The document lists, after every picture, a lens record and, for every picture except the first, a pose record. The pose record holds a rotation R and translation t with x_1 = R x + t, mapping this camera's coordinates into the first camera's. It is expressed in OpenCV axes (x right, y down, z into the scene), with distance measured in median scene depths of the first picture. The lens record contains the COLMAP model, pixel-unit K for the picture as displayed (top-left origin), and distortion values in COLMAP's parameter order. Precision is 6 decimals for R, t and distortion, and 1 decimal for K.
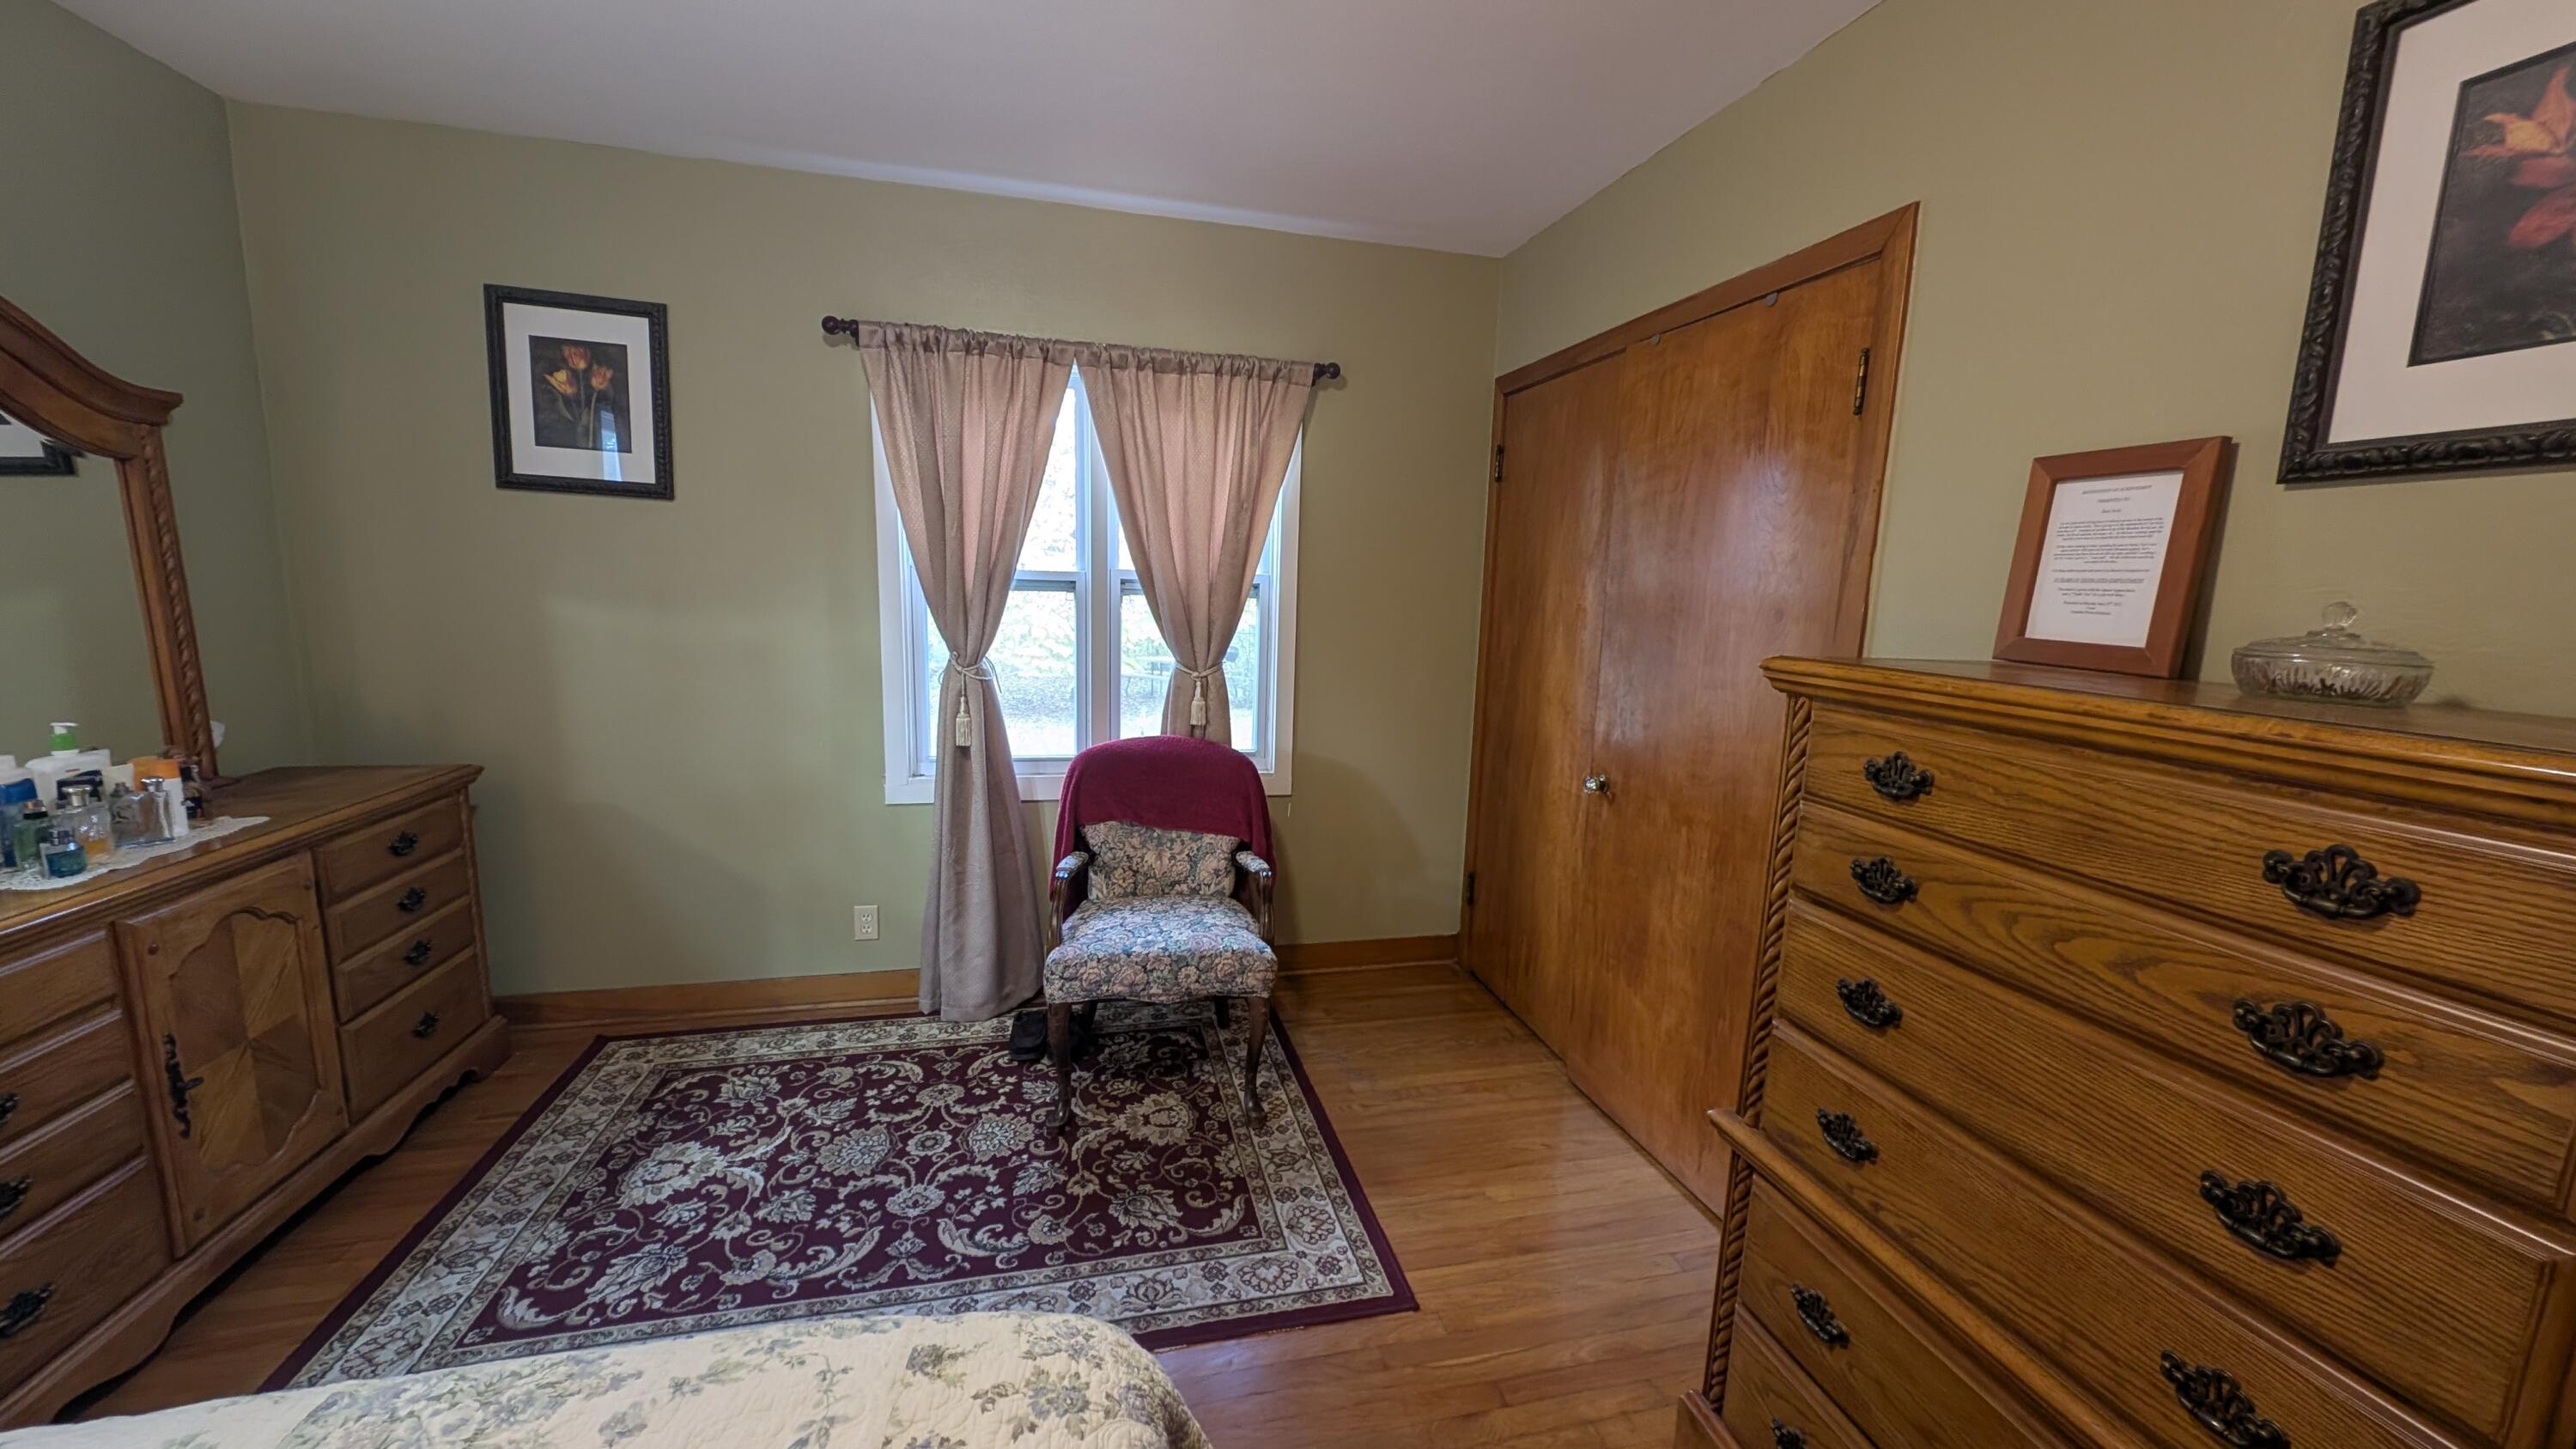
lens RADIAL K [[953.9, 0, 1309.7], [0, 953.9, 733.1], [0, 0, 1]] dist [0.001041, -0.006090]
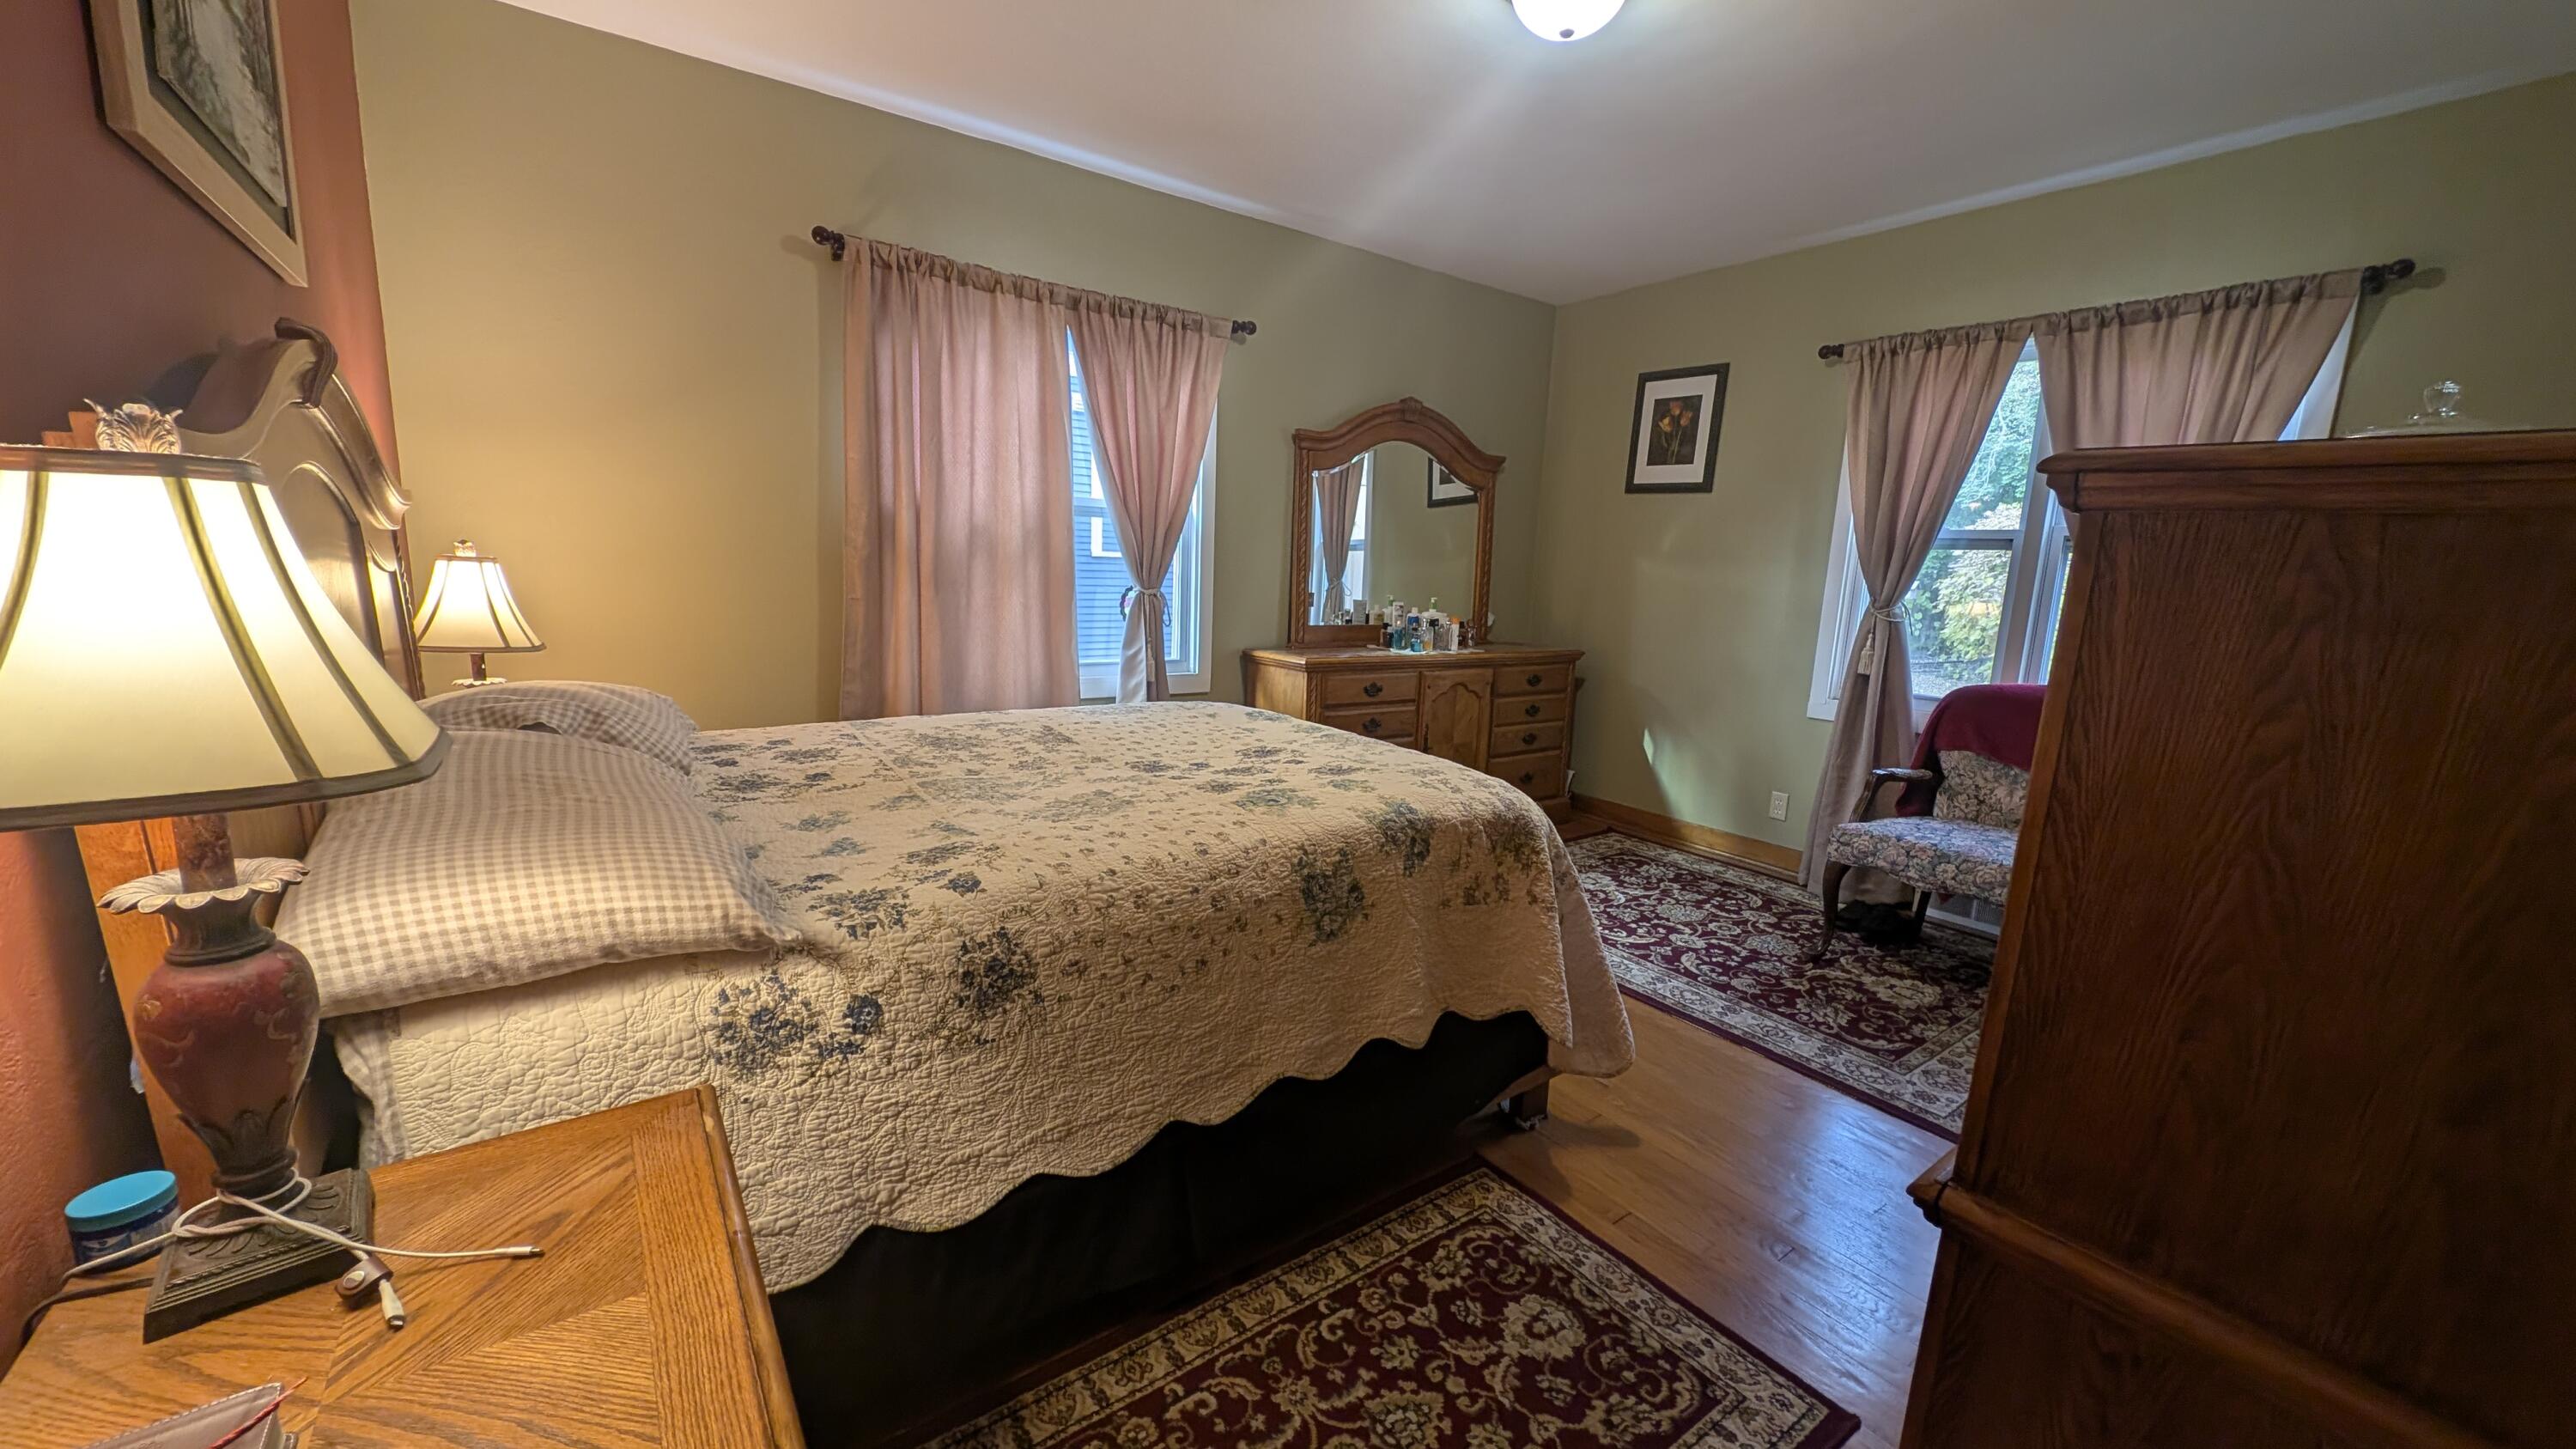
lens RADIAL K [[959.3, 0, 1298.4], [0, 959.3, 724.9], [0, 0, 1]] dist [0.013697, -0.005680]
pose [[0.372589, 0.136628, -0.917884, 0.666963], [-0.176939, 0.981416, 0.074261, 0.149218], [0.910972, 0.134741, 0.389840, -0.178187]]
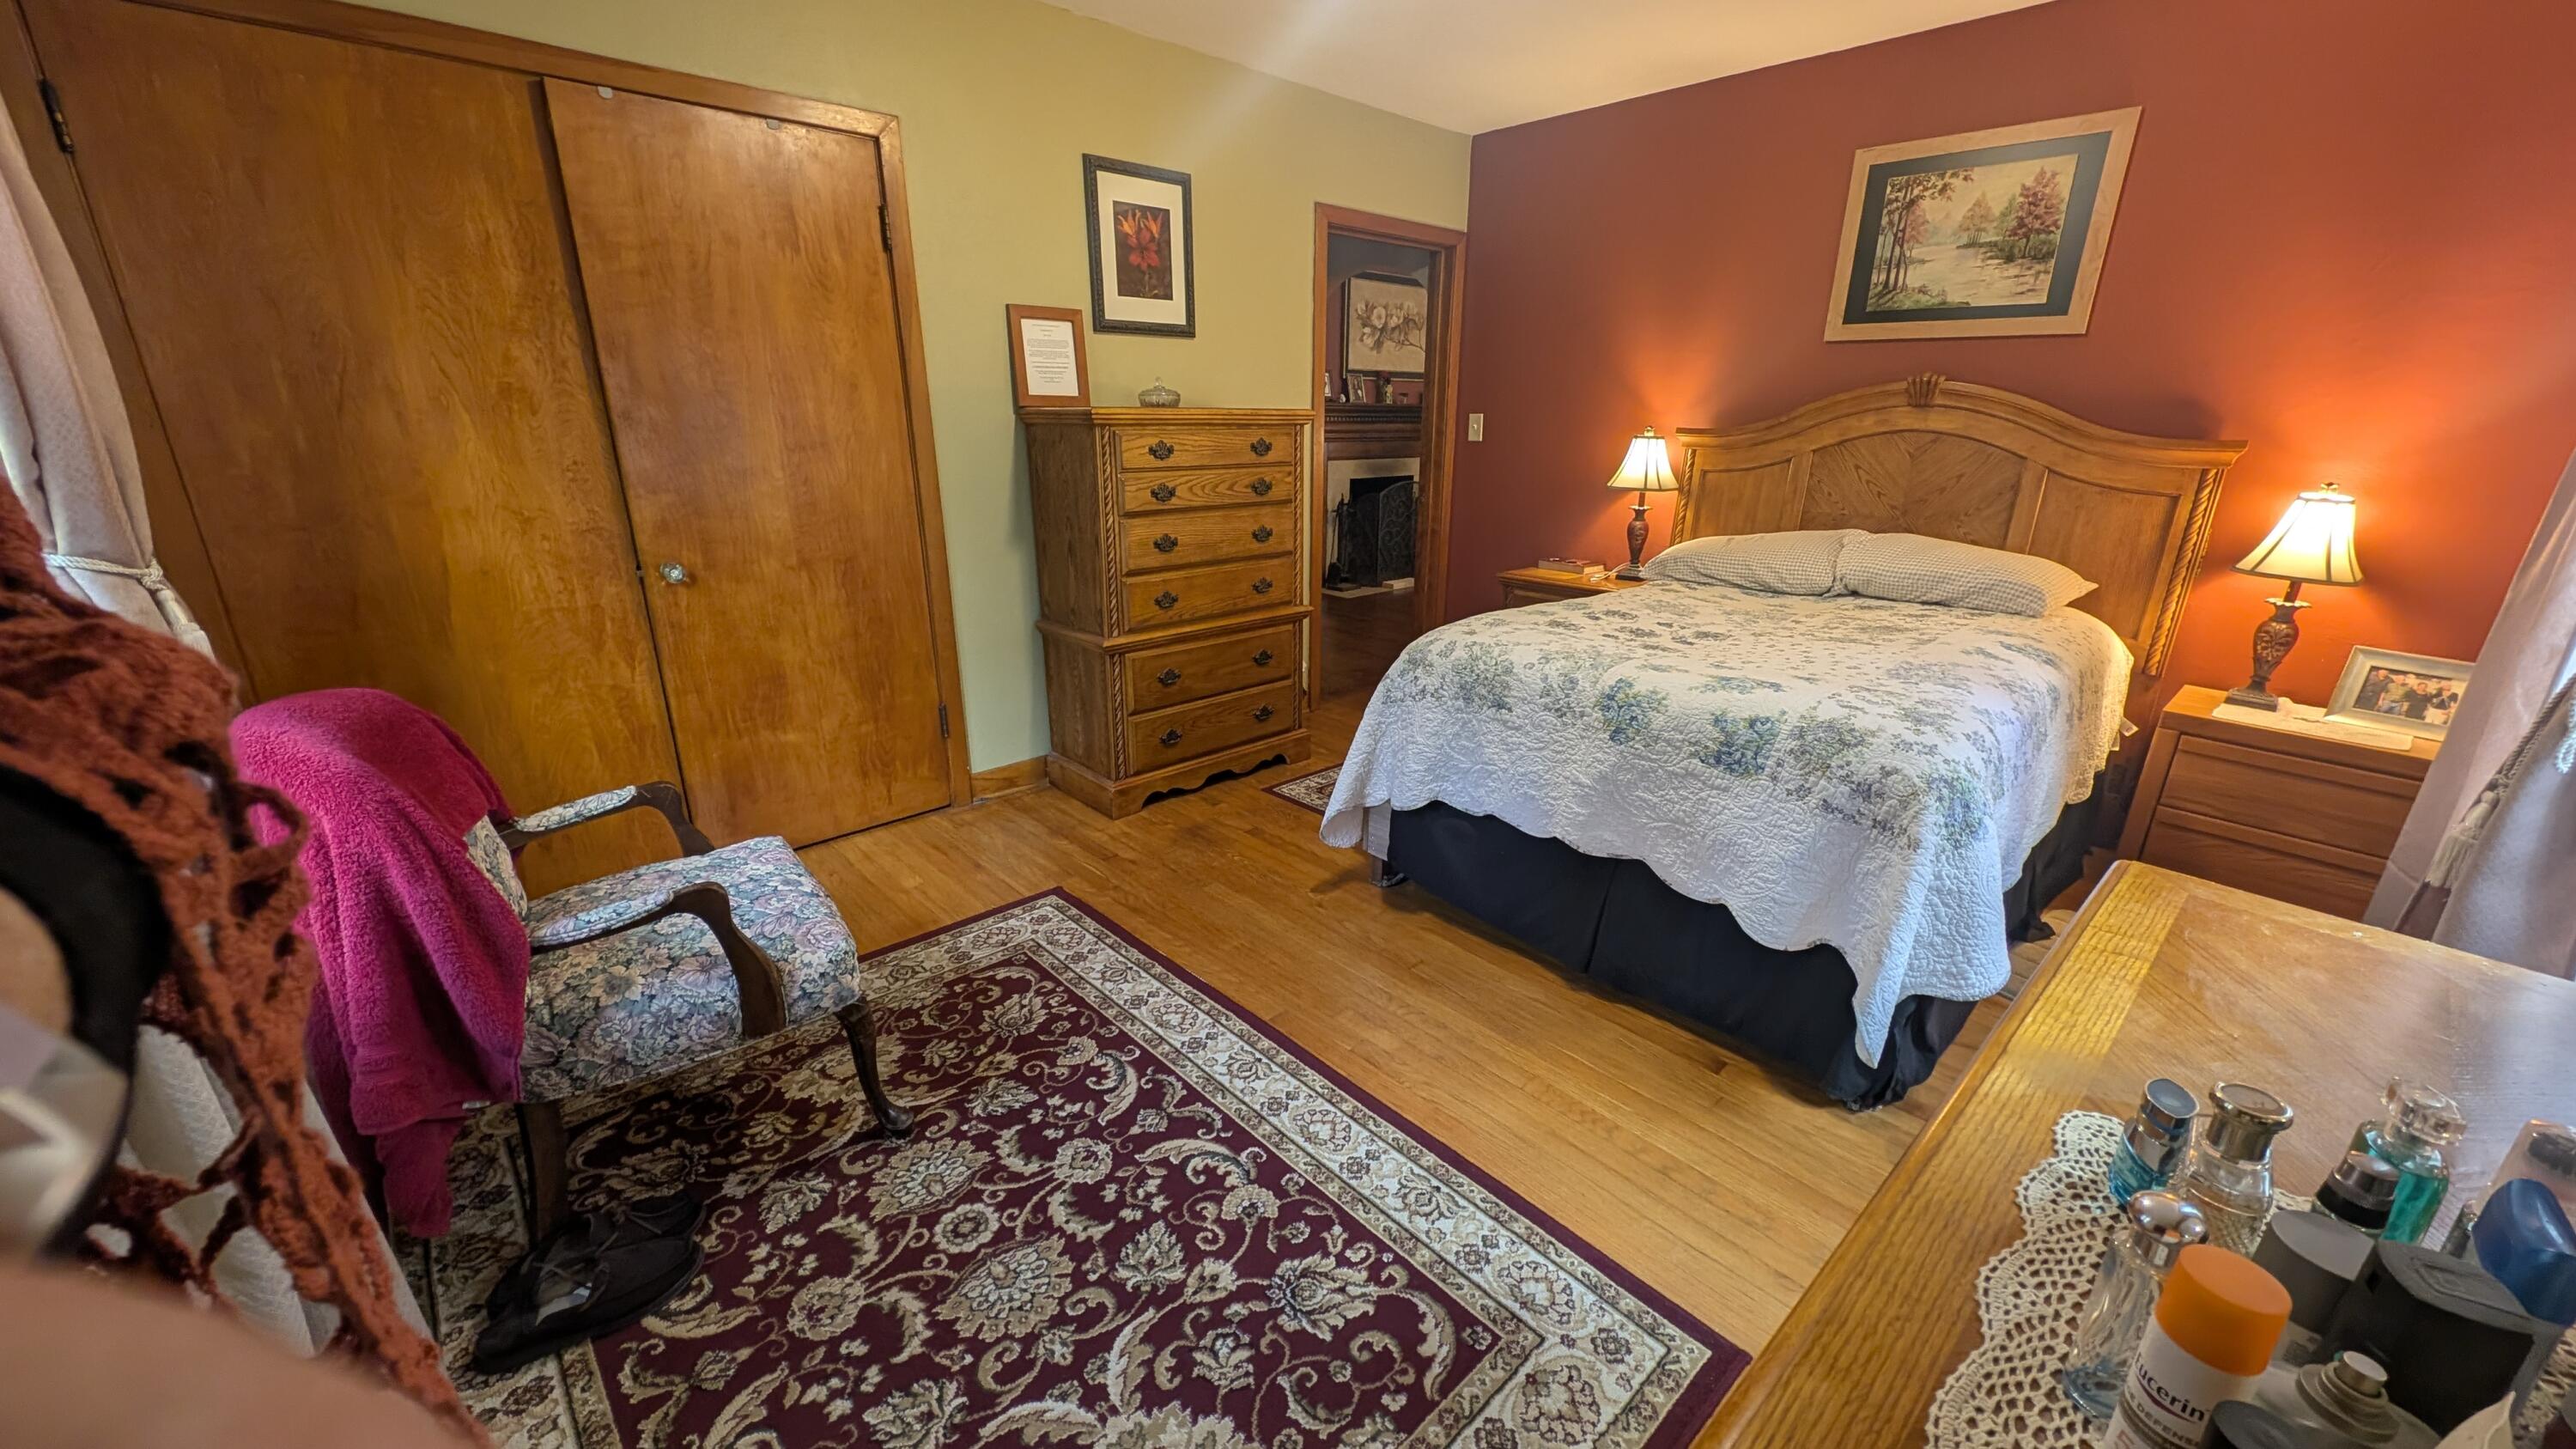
lens RADIAL K [[959.3, 0, 1298.4], [0, 959.3, 724.9], [0, 0, 1]] dist [0.013697, -0.005680]
pose [[-0.474768, -0.313793, 0.822271, -1.027413], [0.115687, 0.903925, 0.411749, -0.164953], [-0.872475, 0.290611, -0.392853, 1.015364]]
